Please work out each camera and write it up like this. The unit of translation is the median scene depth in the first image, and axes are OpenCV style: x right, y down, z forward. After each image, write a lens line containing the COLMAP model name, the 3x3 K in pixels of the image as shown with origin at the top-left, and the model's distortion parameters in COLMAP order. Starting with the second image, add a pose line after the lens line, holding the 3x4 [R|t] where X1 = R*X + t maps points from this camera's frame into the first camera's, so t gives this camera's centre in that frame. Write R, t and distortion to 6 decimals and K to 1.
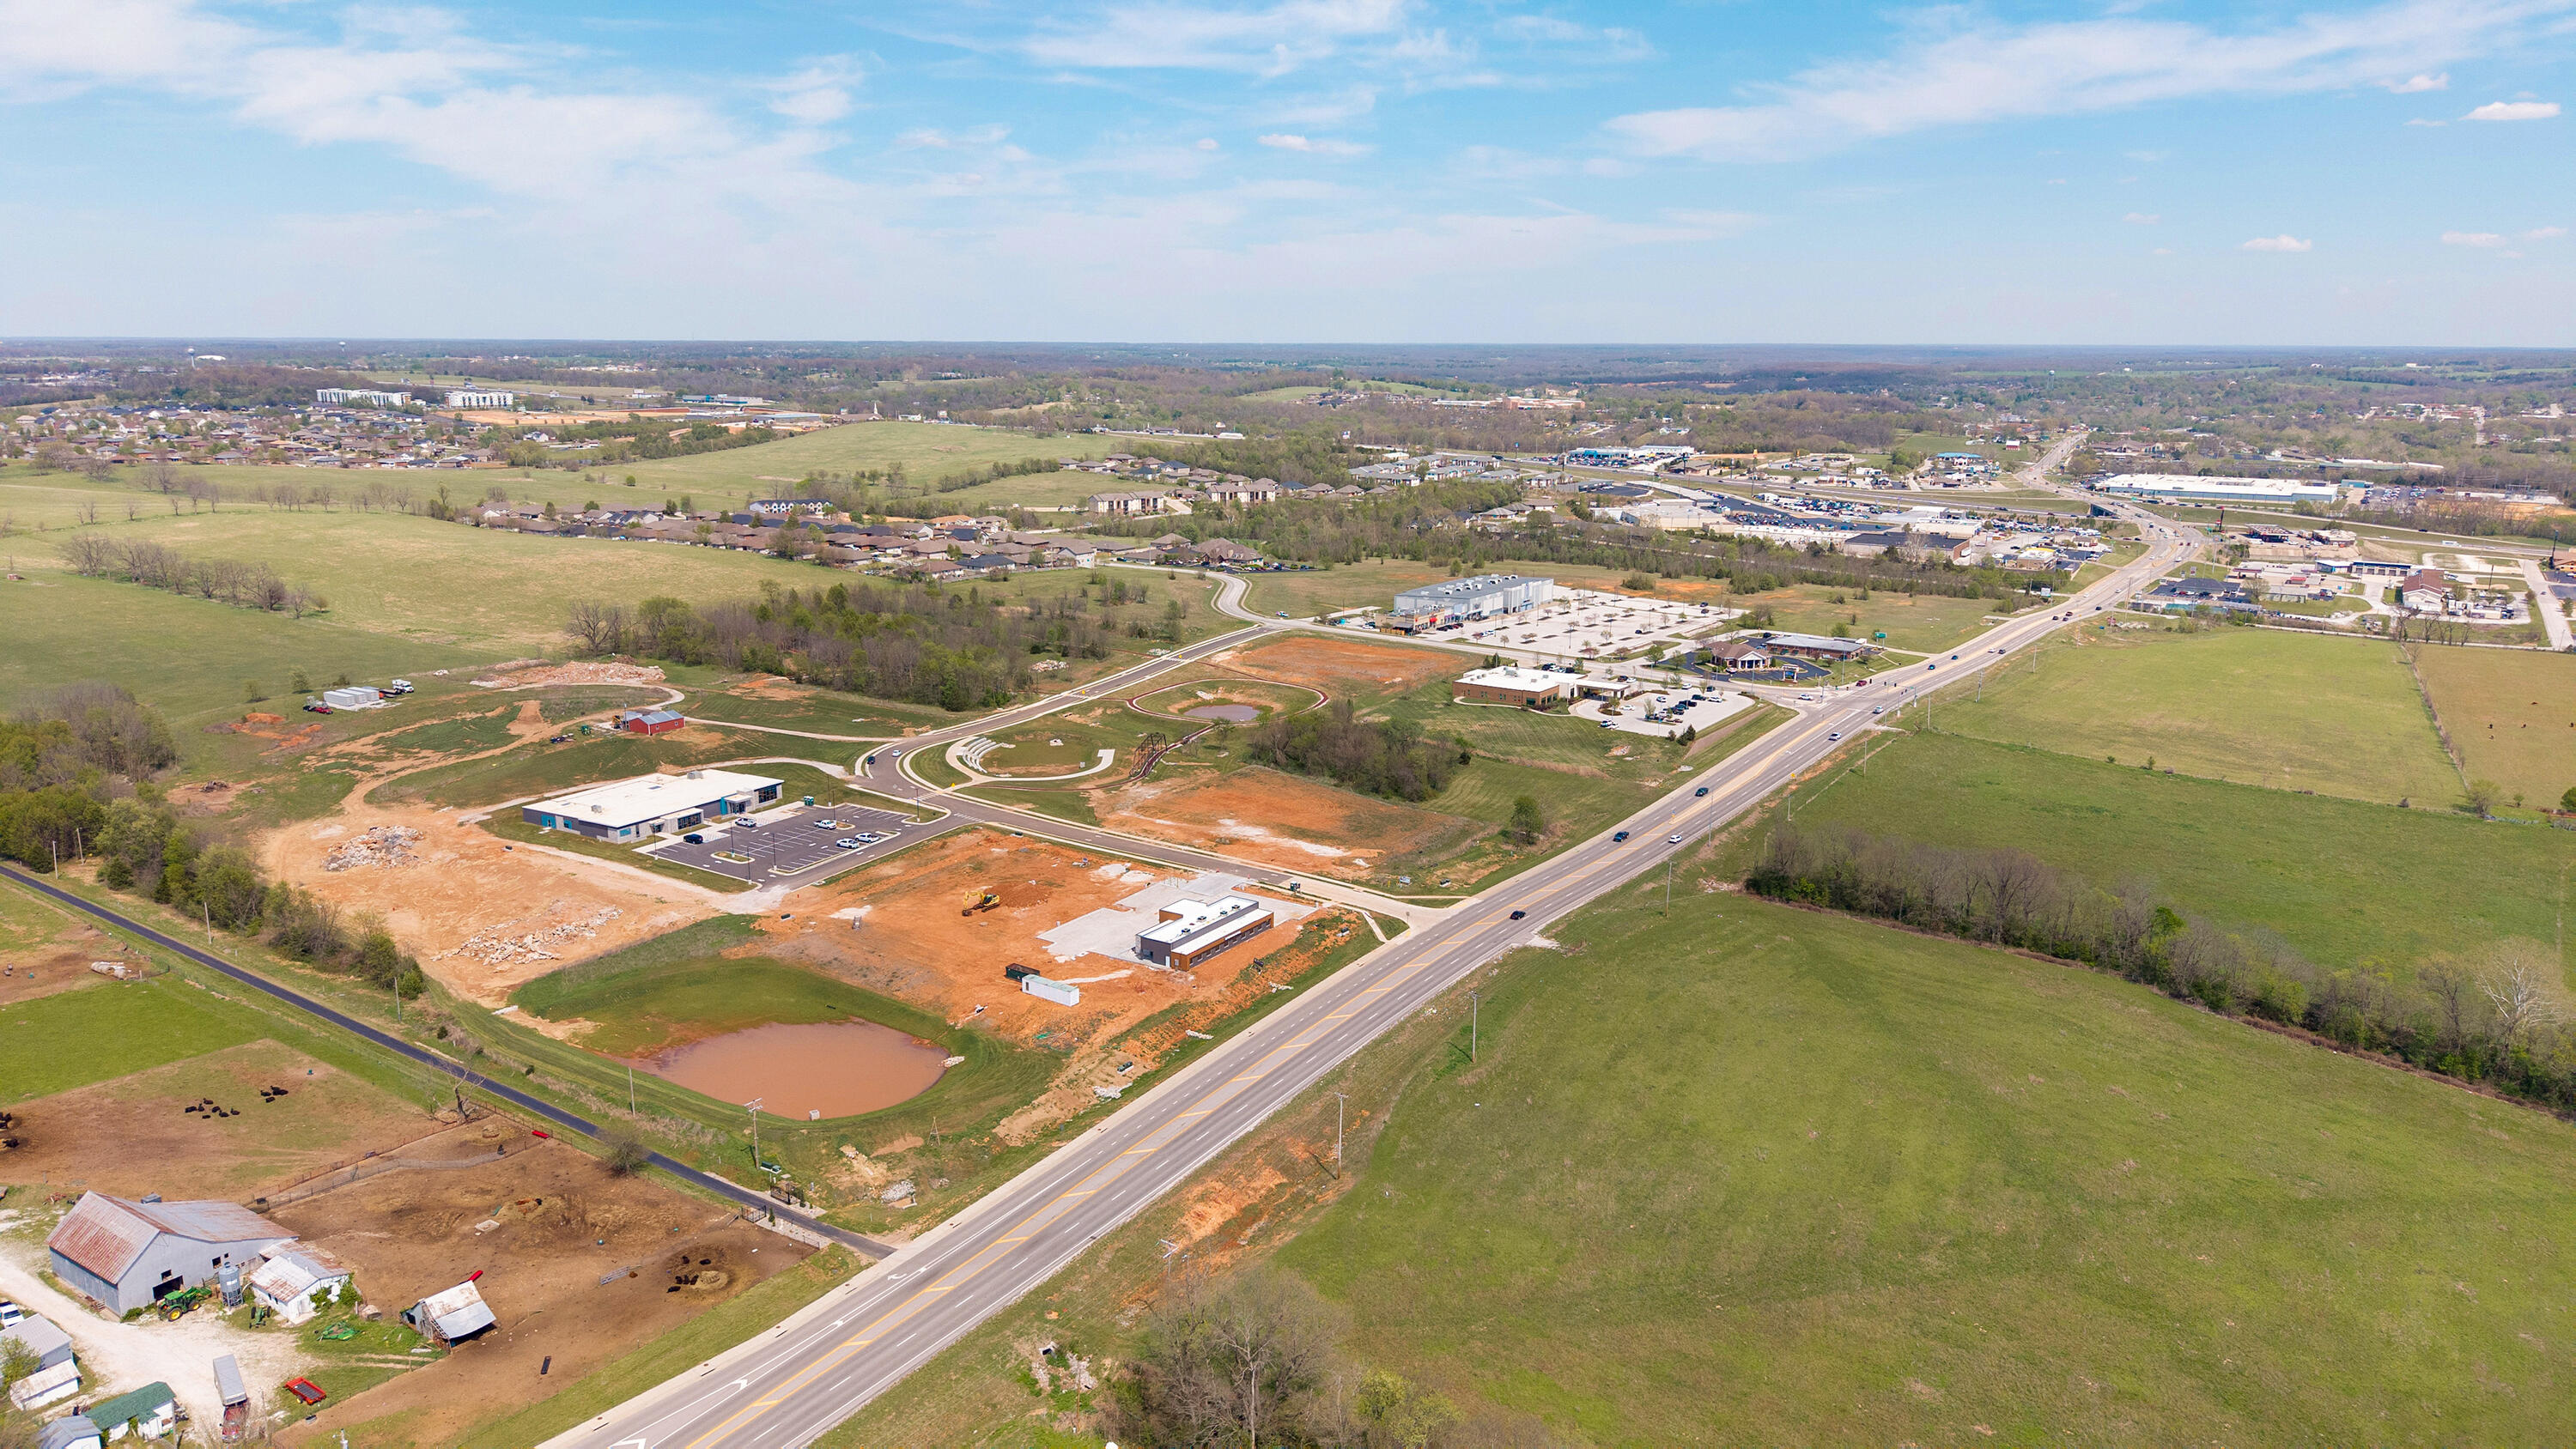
lens RADIAL K [[1716.7, 0, 1282.8], [0, 1716.7, 731.9], [0, 0, 1]] dist [0.054487, -0.065013]
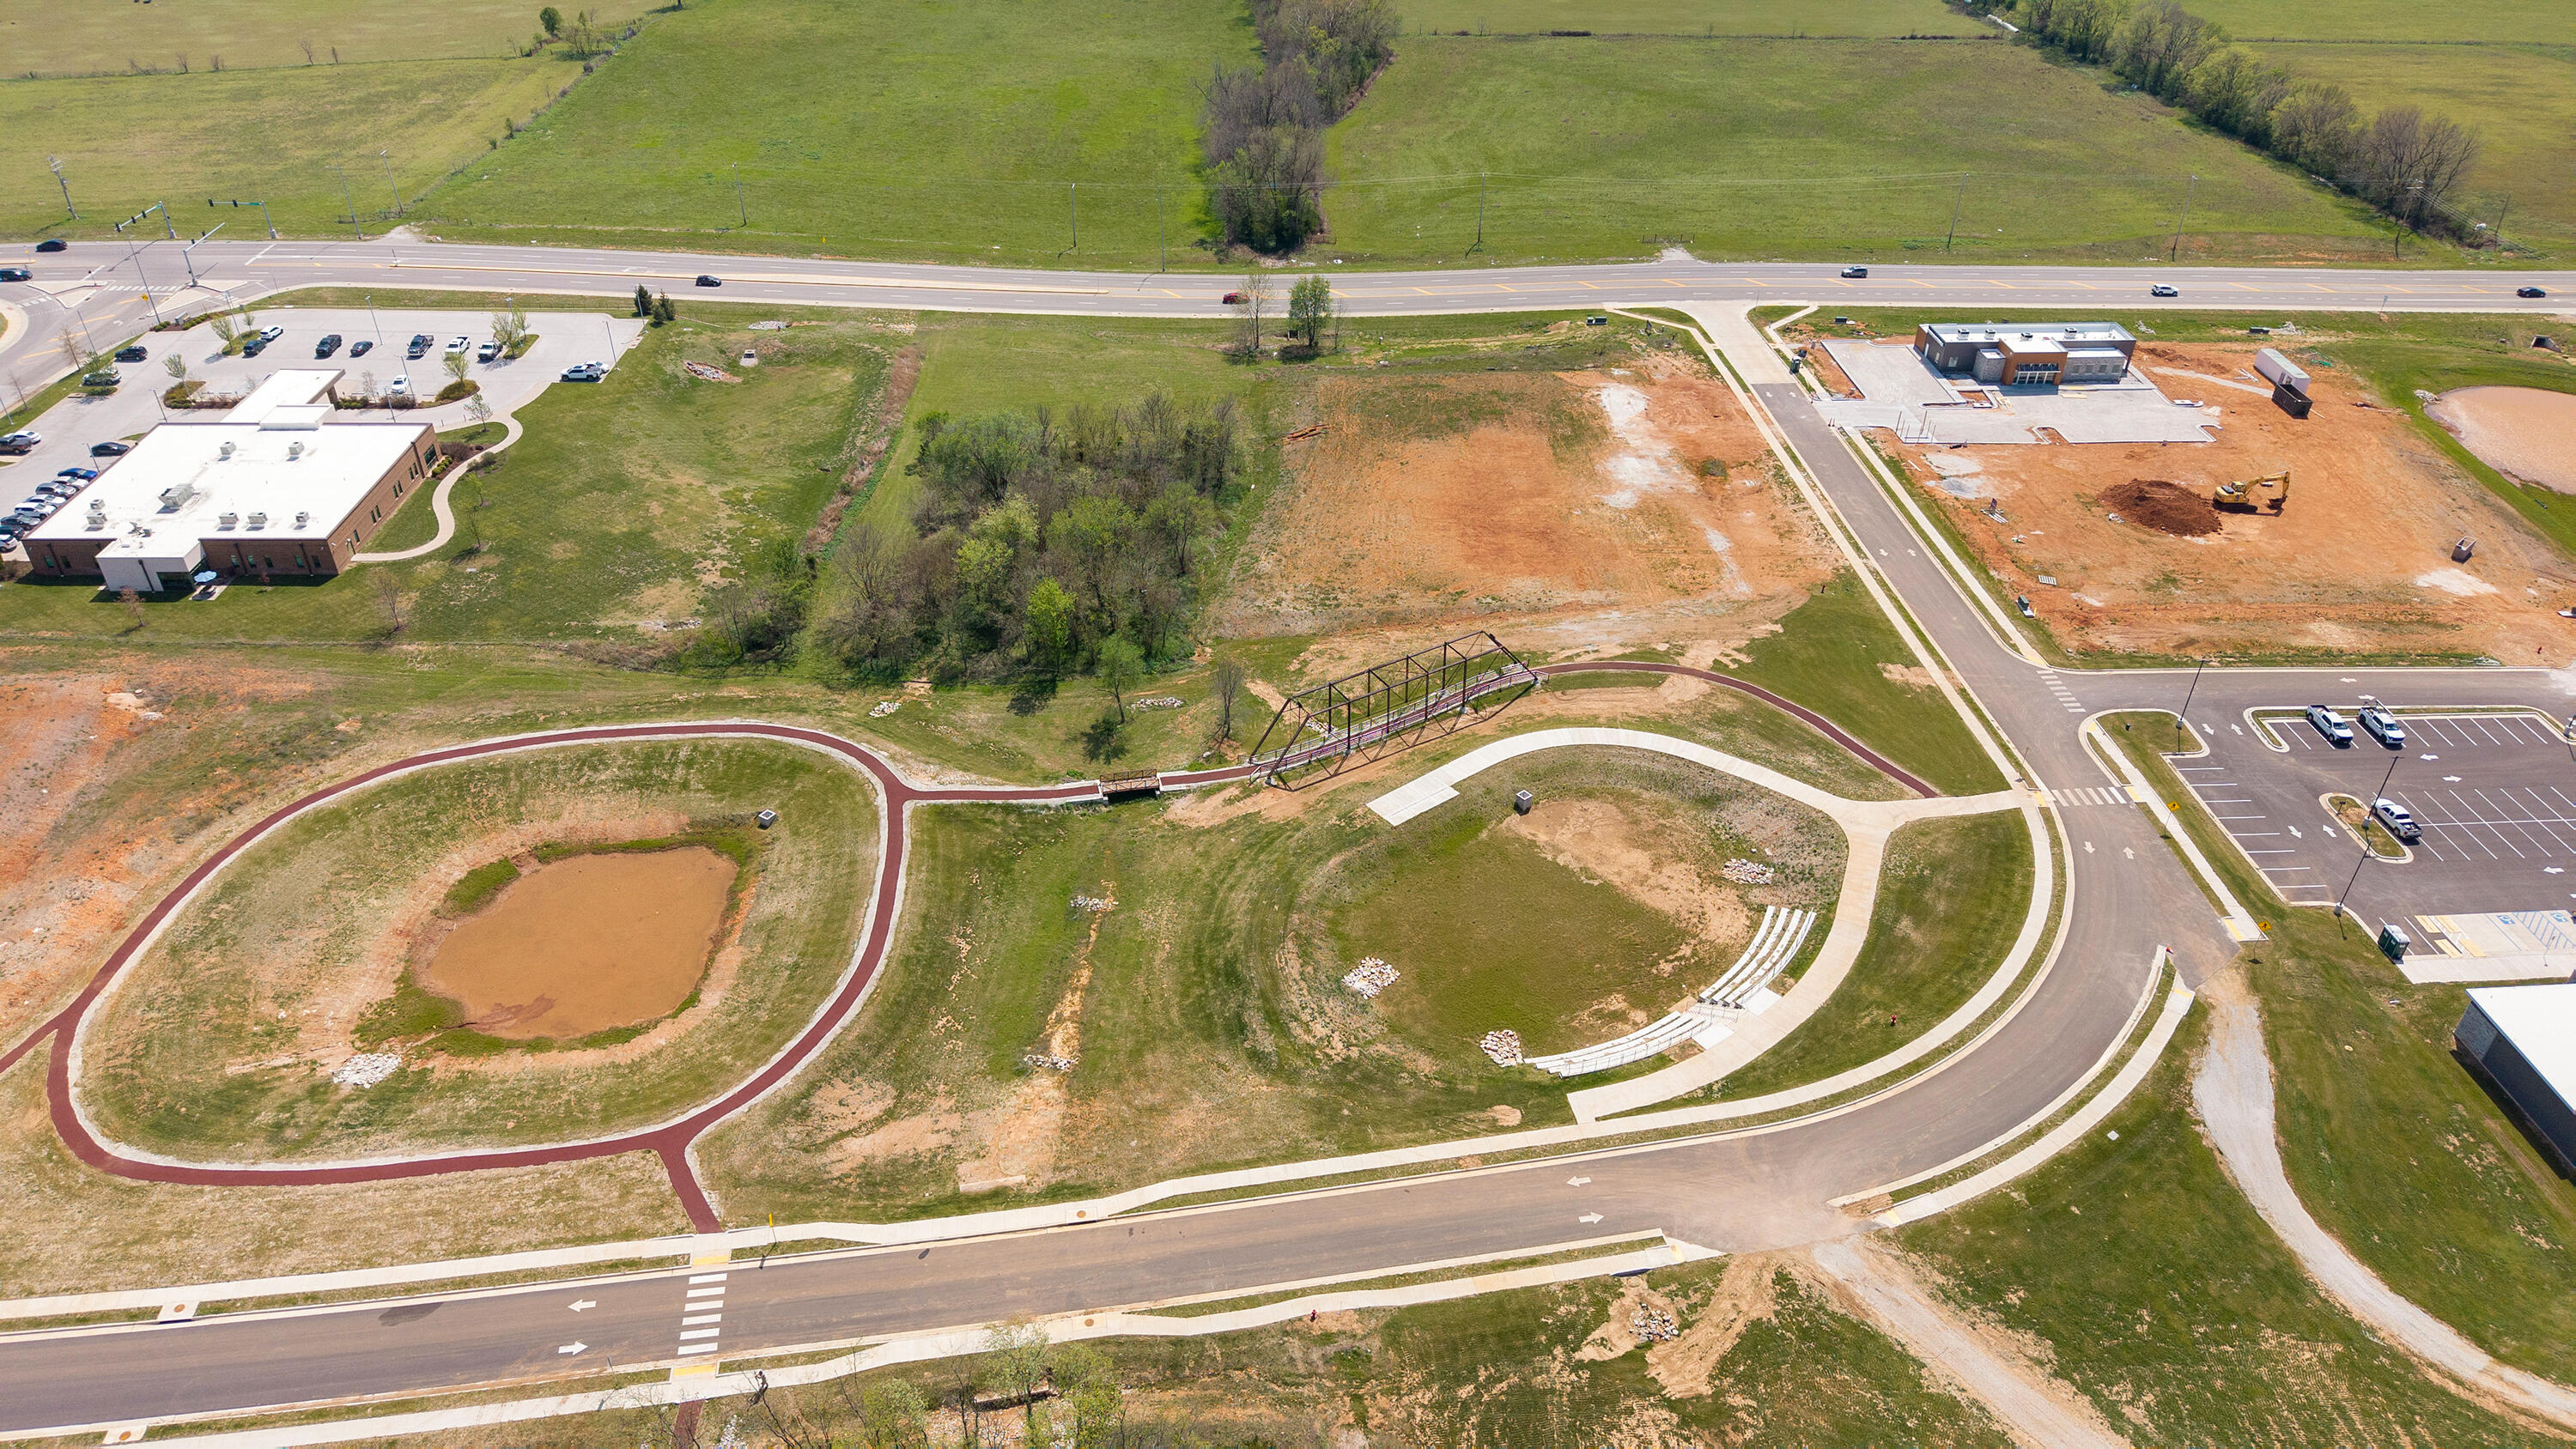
lens RADIAL K [[1716.7, 0, 1282.8], [0, 1716.7, 731.9], [0, 0, 1]] dist [0.054487, -0.065013]
pose [[-0.589891, -0.469907, 0.656671, -0.312247], [0.166119, 0.725215, 0.668182, -0.238225], [-0.790211, 0.503240, -0.349737, 1.135623]]
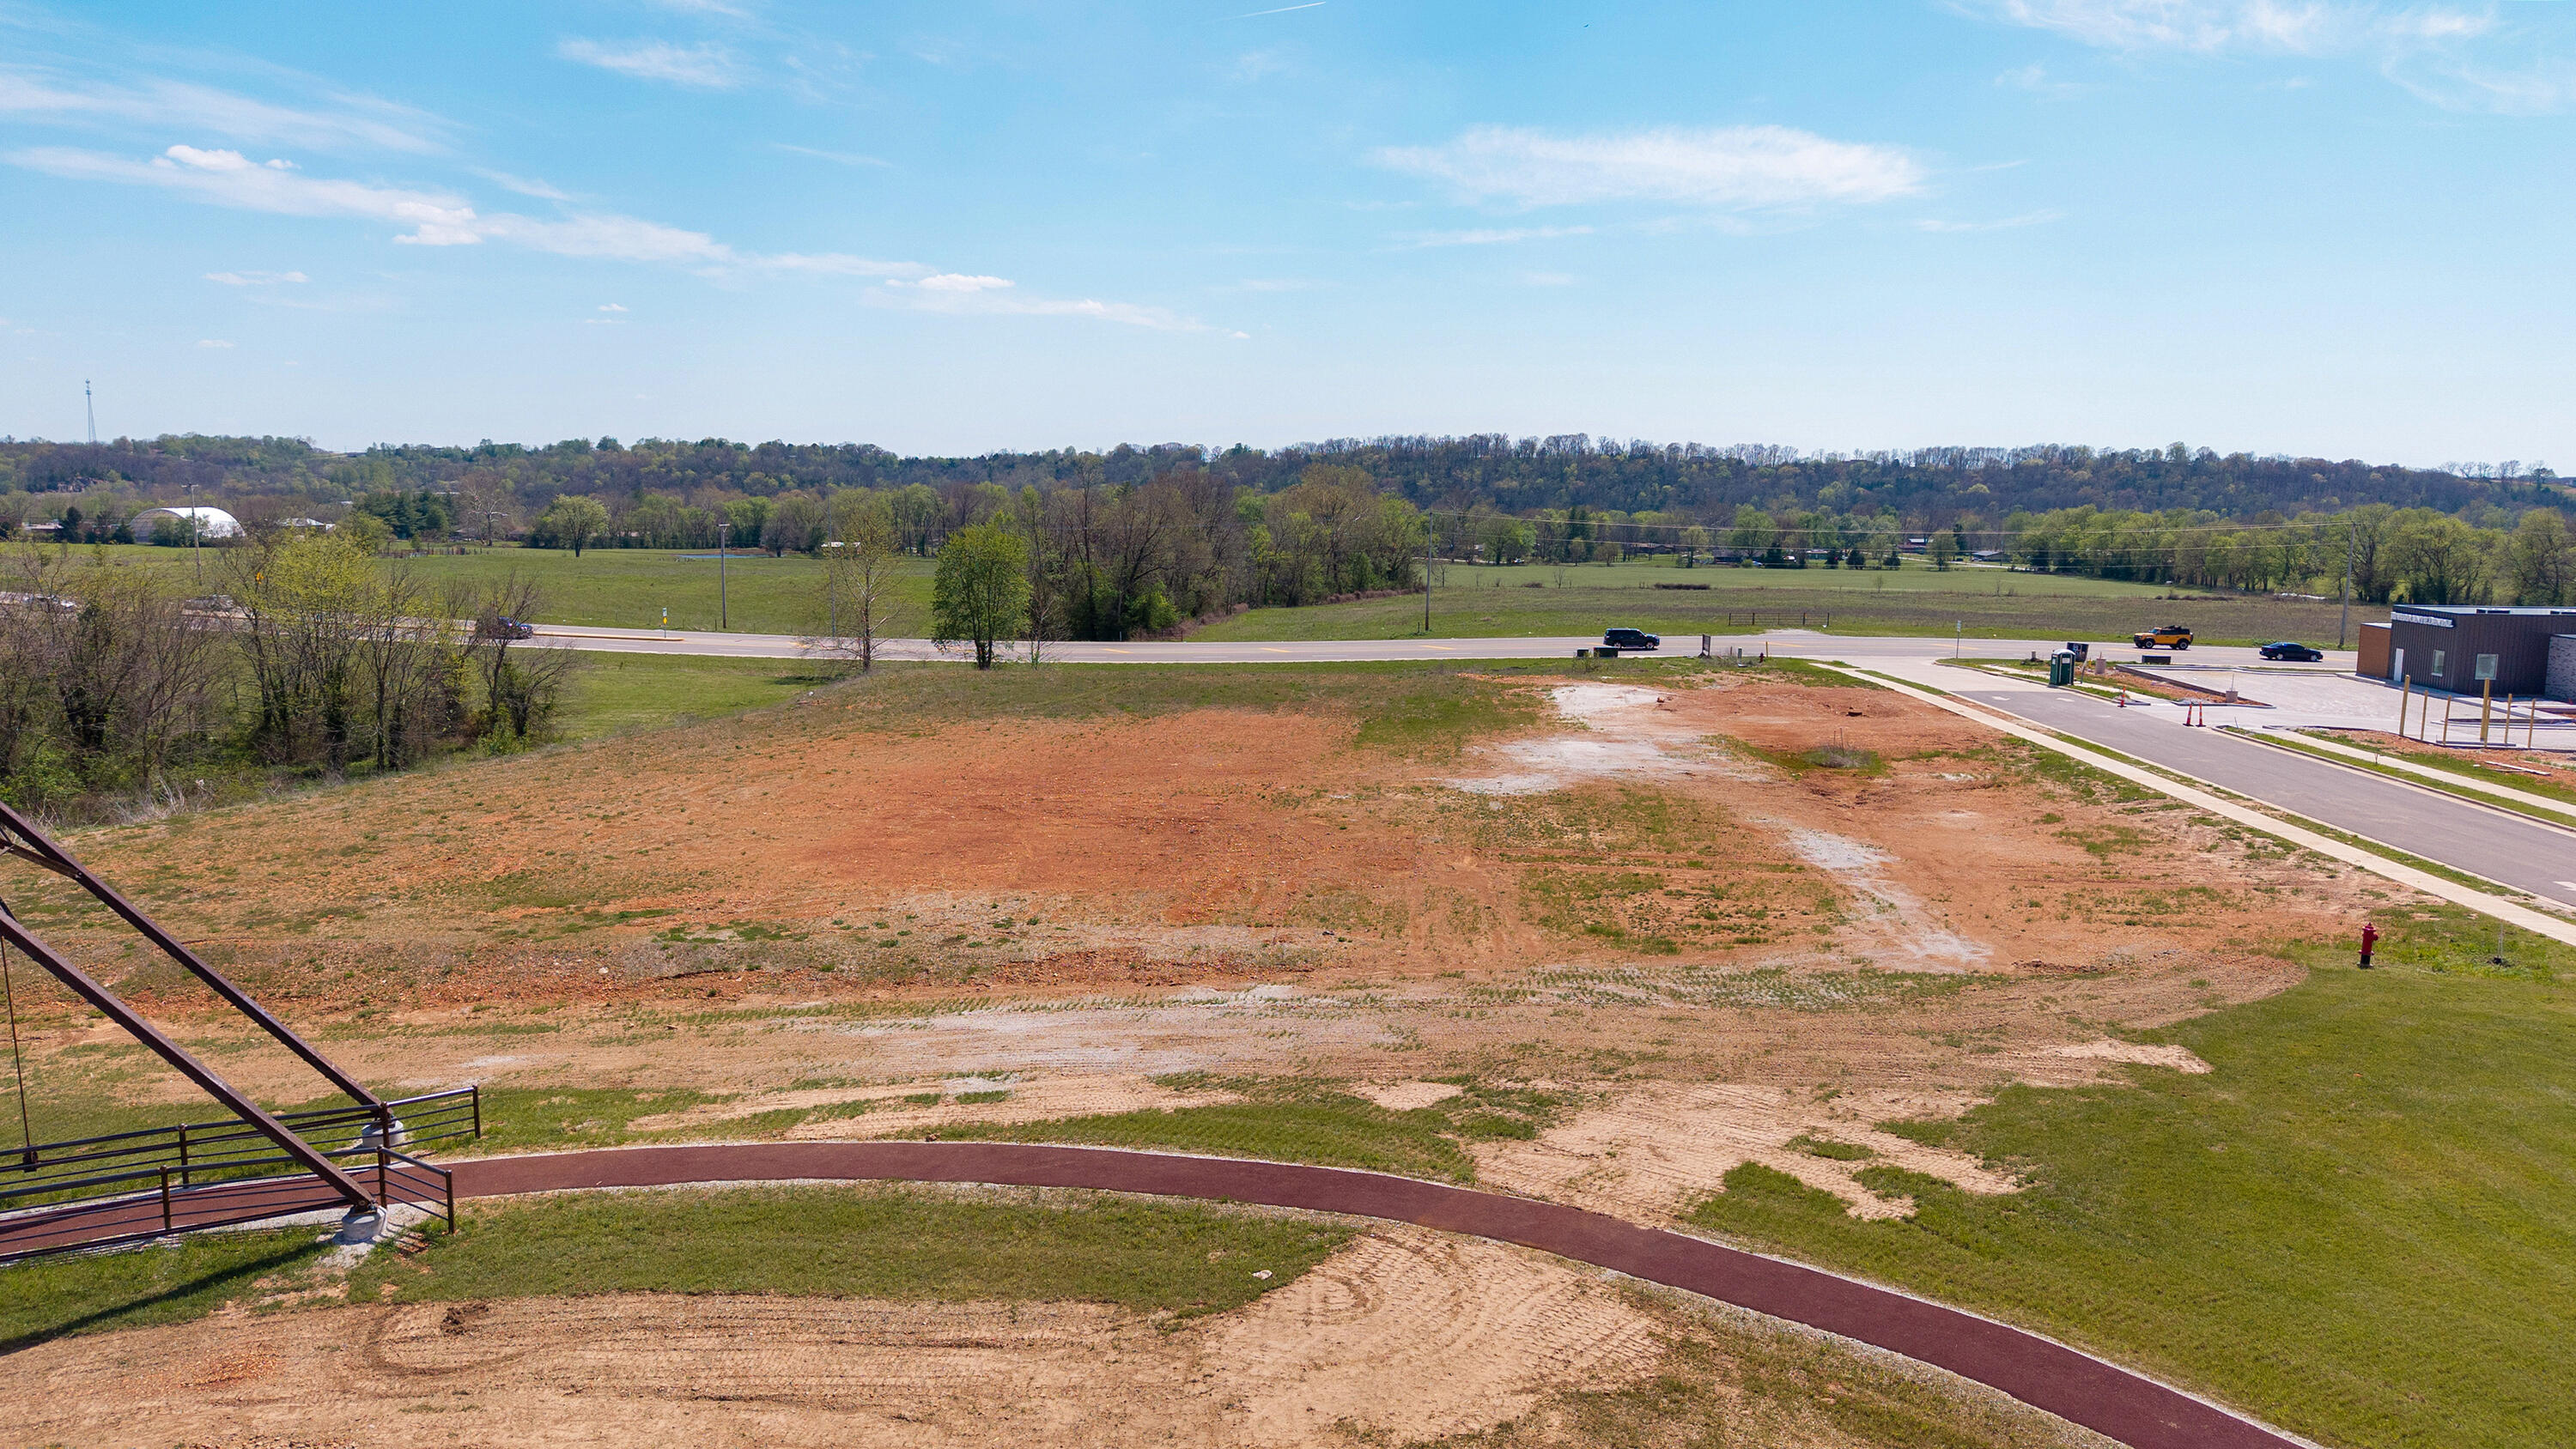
lens RADIAL K [[1716.7, 0, 1282.8], [0, 1716.7, 731.9], [0, 0, 1]] dist [0.054487, -0.065013]
pose [[-0.478484, -0.134770, 0.867693, -0.140695], [0.184021, 0.950819, 0.249158, 0.002836], [-0.858597, 0.278892, -0.430151, 0.941295]]
